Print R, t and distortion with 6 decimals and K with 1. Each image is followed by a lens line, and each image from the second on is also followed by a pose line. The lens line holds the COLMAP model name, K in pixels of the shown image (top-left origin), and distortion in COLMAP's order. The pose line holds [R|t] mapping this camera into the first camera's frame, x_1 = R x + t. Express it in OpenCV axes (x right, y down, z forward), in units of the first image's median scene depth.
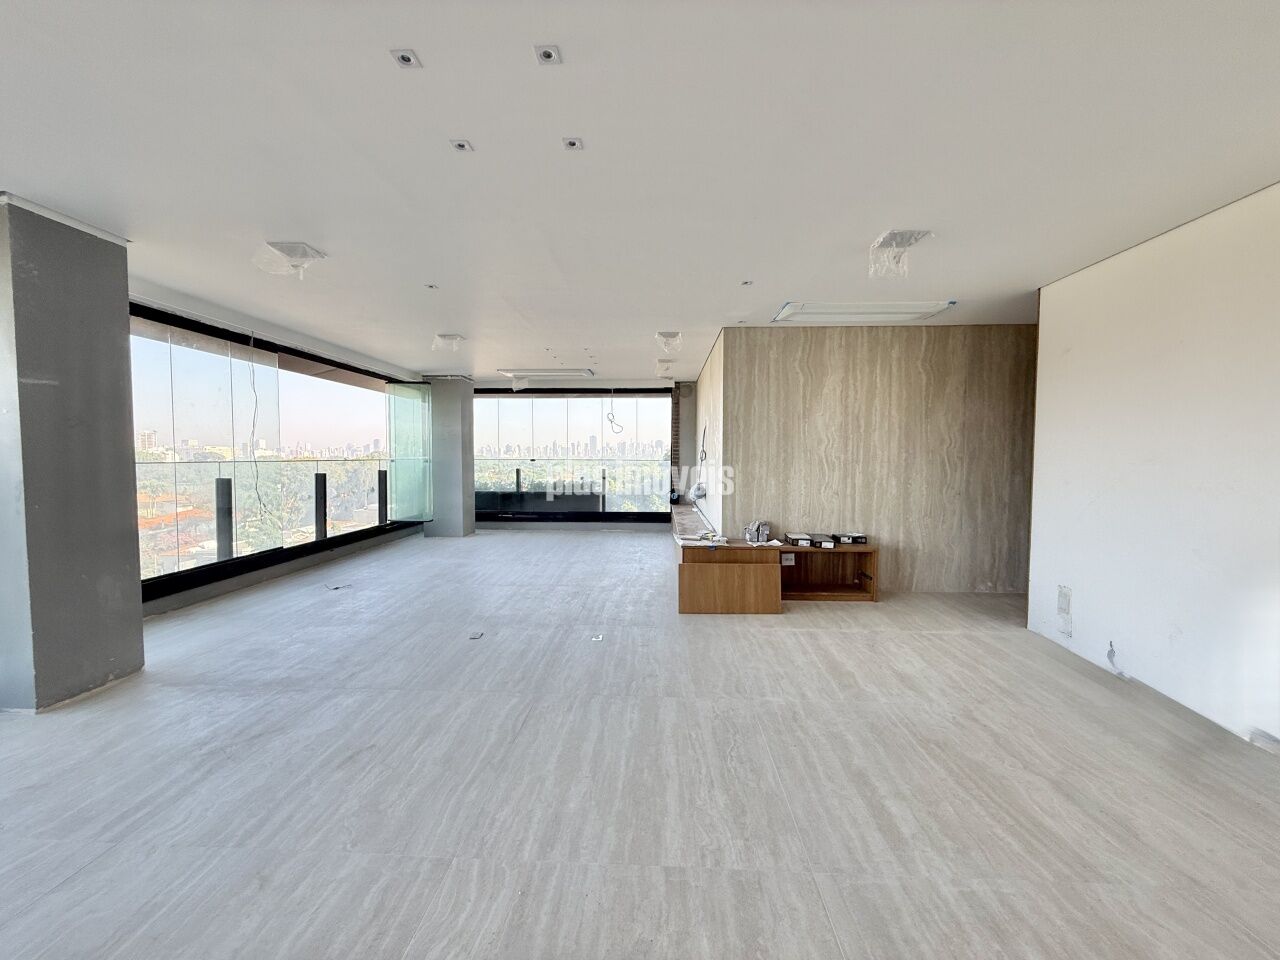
lens RADIAL K [[512.5, 0, 639.0], [0, 512.5, 480.7], [0, 0, 1]] dist [0.001585, -0.000189]
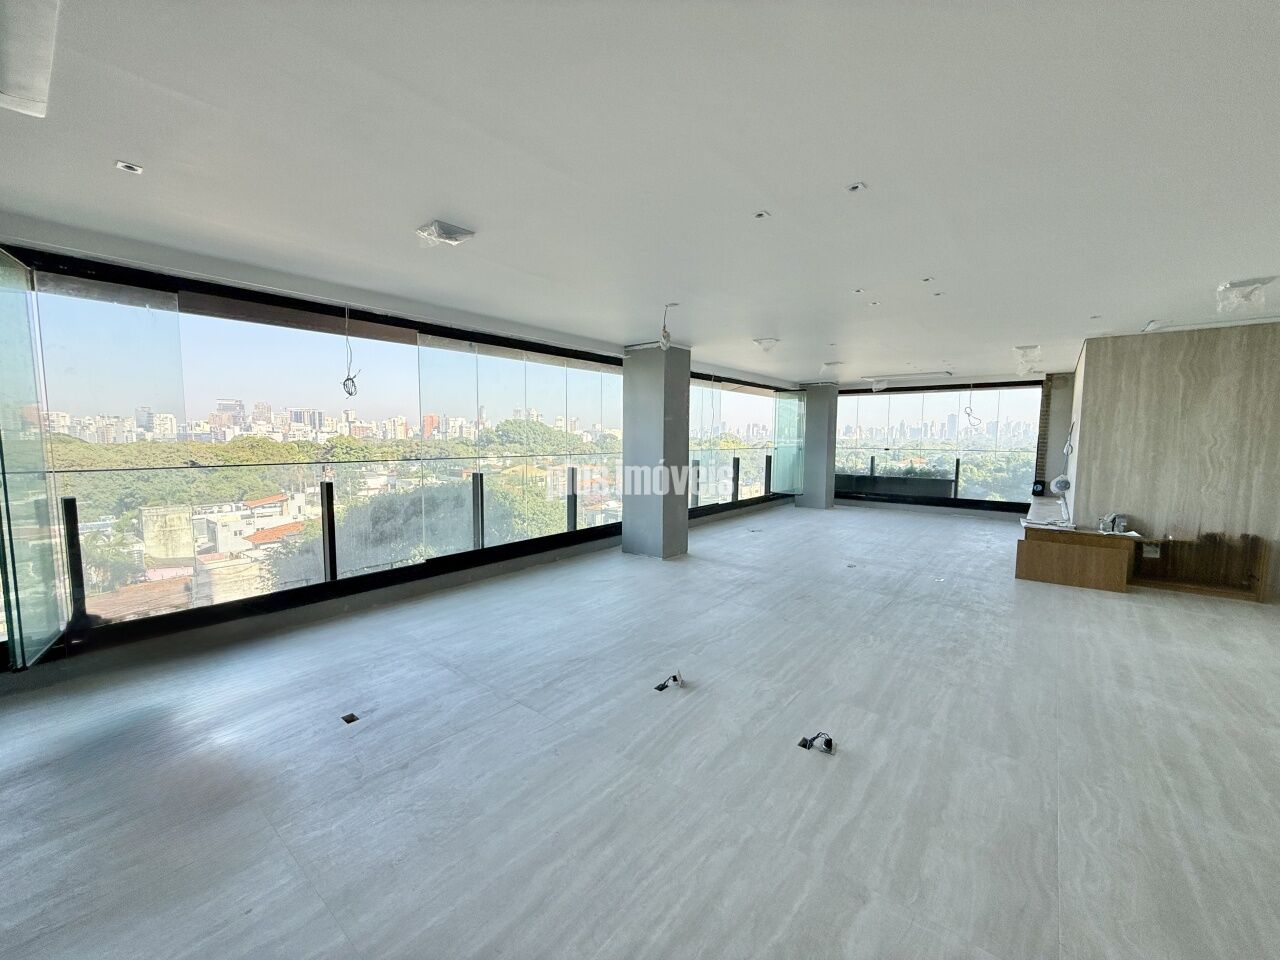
lens RADIAL K [[512.5, 0, 639.0], [0, 512.5, 480.7], [0, 0, 1]] dist [0.001585, -0.000189]
pose [[0.805280, 0.054740, -0.590362, 0.055823], [-0.033264, 0.998332, 0.047194, -0.009323], [0.591961, -0.018366, 0.805757, -0.494276]]
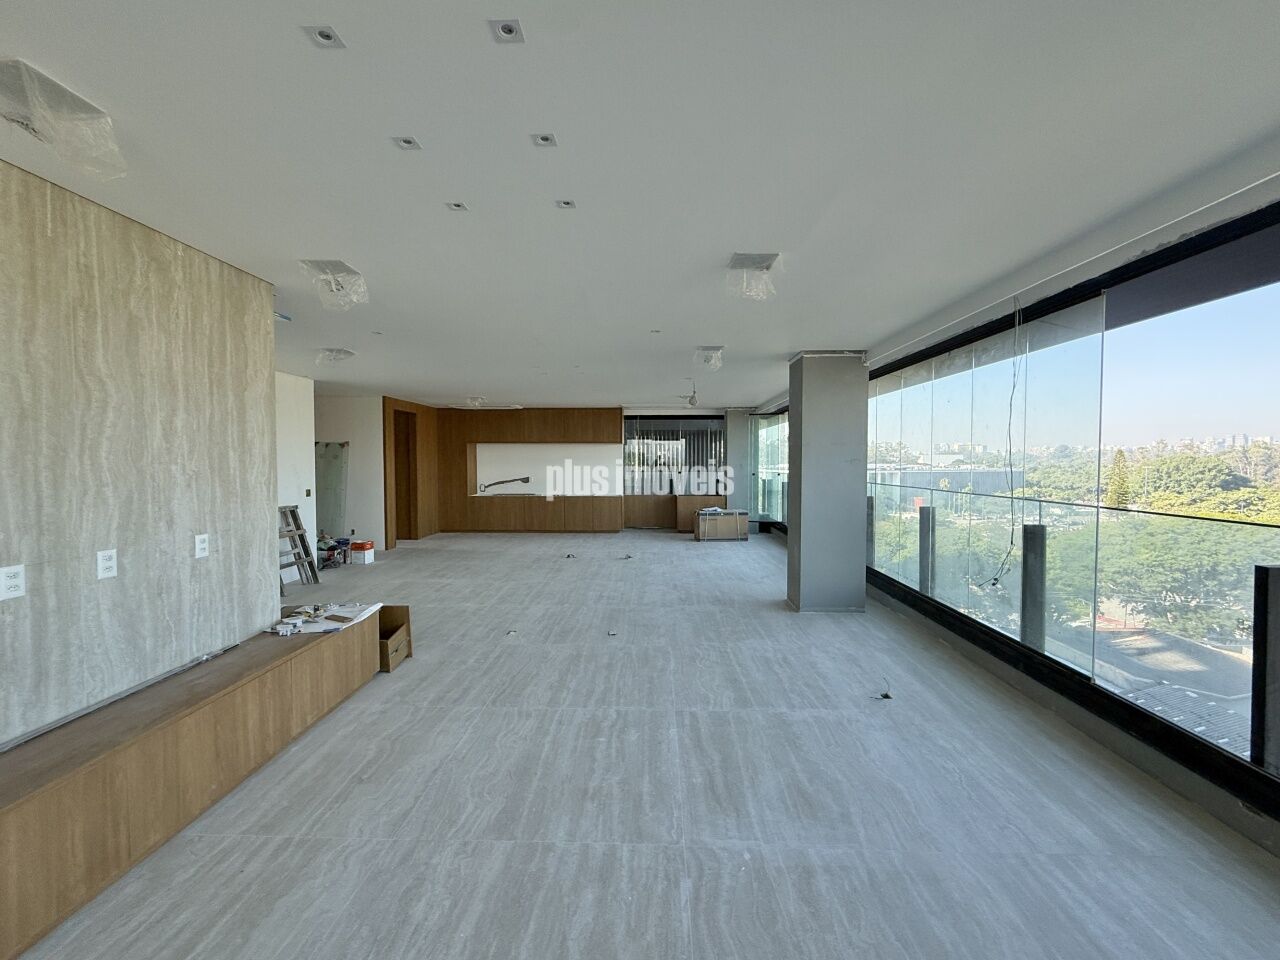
lens RADIAL K [[551.3, 0, 636.4], [0, 551.3, 480.3], [0, 0, 1]] dist [0.000882, -0.000310]
pose [[-0.999962, -0.002385, -0.008339, -0.270967], [-0.003092, 0.996305, 0.085833, -0.121987], [0.008104, 0.085856, -0.996275, 1.695485]]
